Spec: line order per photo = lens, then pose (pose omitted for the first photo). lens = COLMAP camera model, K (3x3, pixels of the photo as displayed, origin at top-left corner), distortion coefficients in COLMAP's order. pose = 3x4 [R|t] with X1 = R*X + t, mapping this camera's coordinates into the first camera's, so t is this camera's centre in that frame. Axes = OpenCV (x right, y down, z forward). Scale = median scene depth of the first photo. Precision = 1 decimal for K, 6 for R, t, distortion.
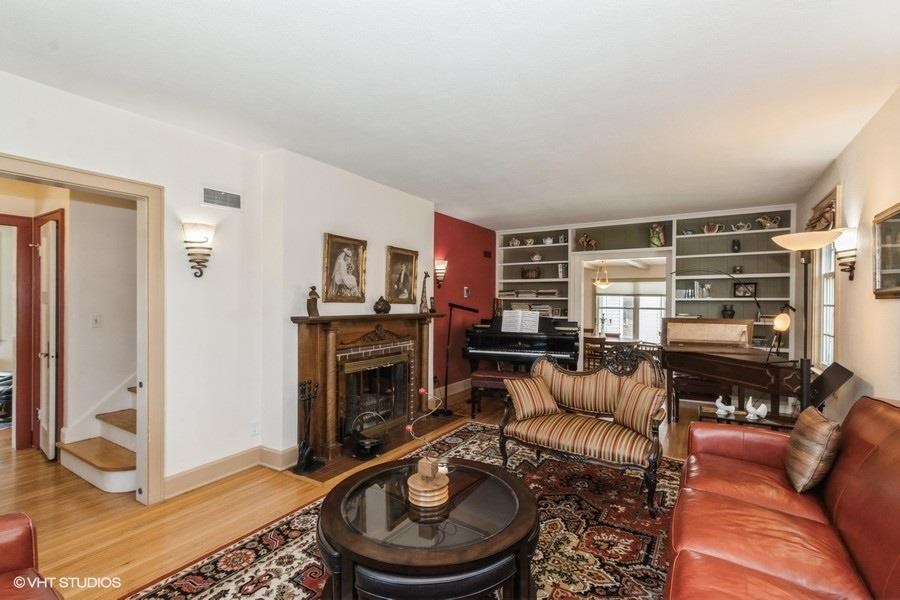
lens RADIAL K [[422.9, 0, 458.6], [0, 422.9, 300.9], [0, 0, 1]] dist [0.004170, 0.000562]
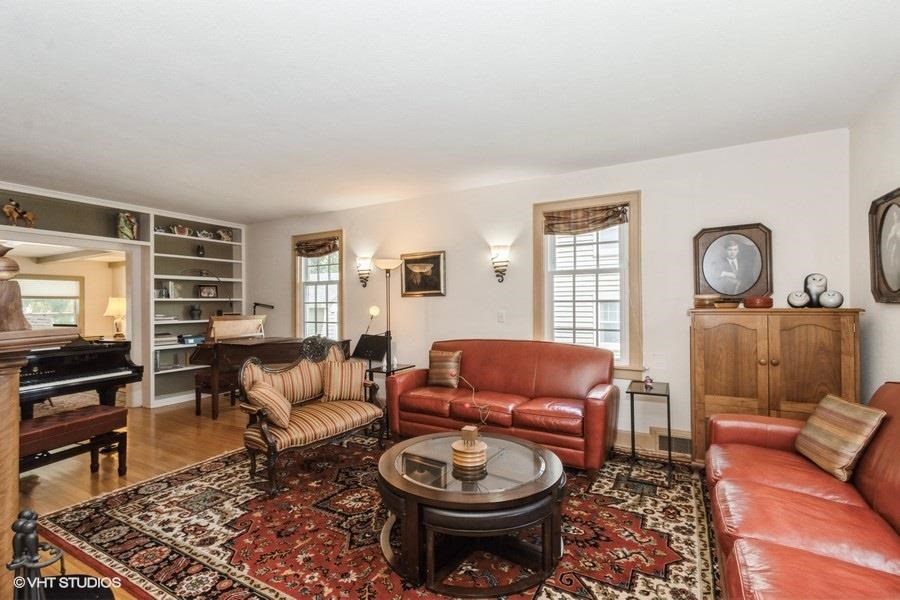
lens RADIAL K [[422.9, 0, 453.2], [0, 422.9, 300.2], [0, 0, 1]] dist [0.004170, 0.000562]
pose [[-0.076823, 0.006260, 0.997025, -0.641912], [0.005834, 0.999966, -0.005829, 0.010012], [-0.997028, 0.005369, -0.076857, 0.571269]]
